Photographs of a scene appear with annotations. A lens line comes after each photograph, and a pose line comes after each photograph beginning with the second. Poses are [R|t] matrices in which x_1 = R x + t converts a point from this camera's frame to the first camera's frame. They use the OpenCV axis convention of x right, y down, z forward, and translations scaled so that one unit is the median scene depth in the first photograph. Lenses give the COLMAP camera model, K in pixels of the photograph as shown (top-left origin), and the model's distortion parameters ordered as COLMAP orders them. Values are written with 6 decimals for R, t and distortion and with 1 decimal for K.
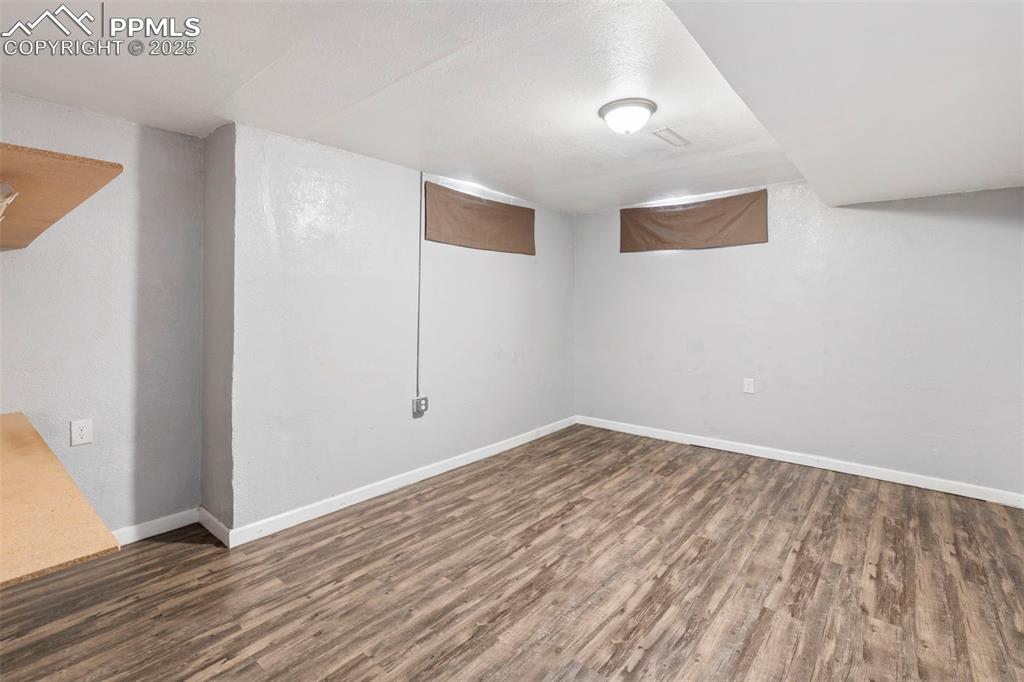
lens RADIAL K [[455.8, 0, 510.0], [0, 455.8, 335.7], [0, 0, 1]] dist [0.002487, 0.000431]
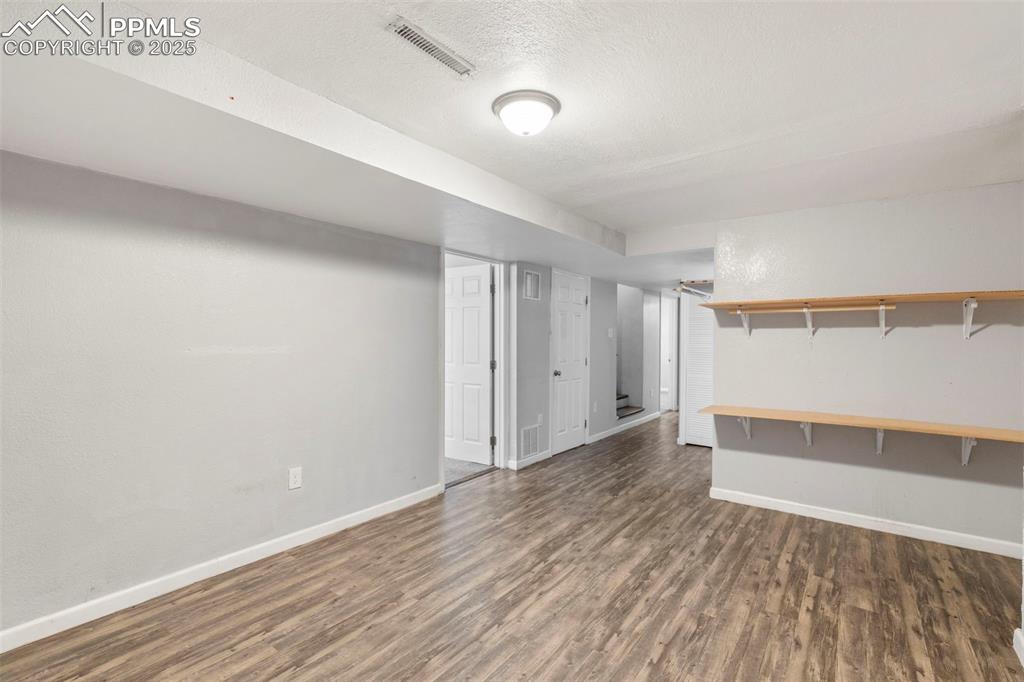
lens RADIAL K [[455.8, 0, 510.0], [0, 455.8, 335.7], [0, 0, 1]] dist [0.002487, 0.000431]
pose [[-0.998221, -0.007129, -0.059188, 0.374813], [-0.010035, 0.998751, 0.048945, -0.128930], [0.058765, 0.049452, -0.997046, 2.010059]]
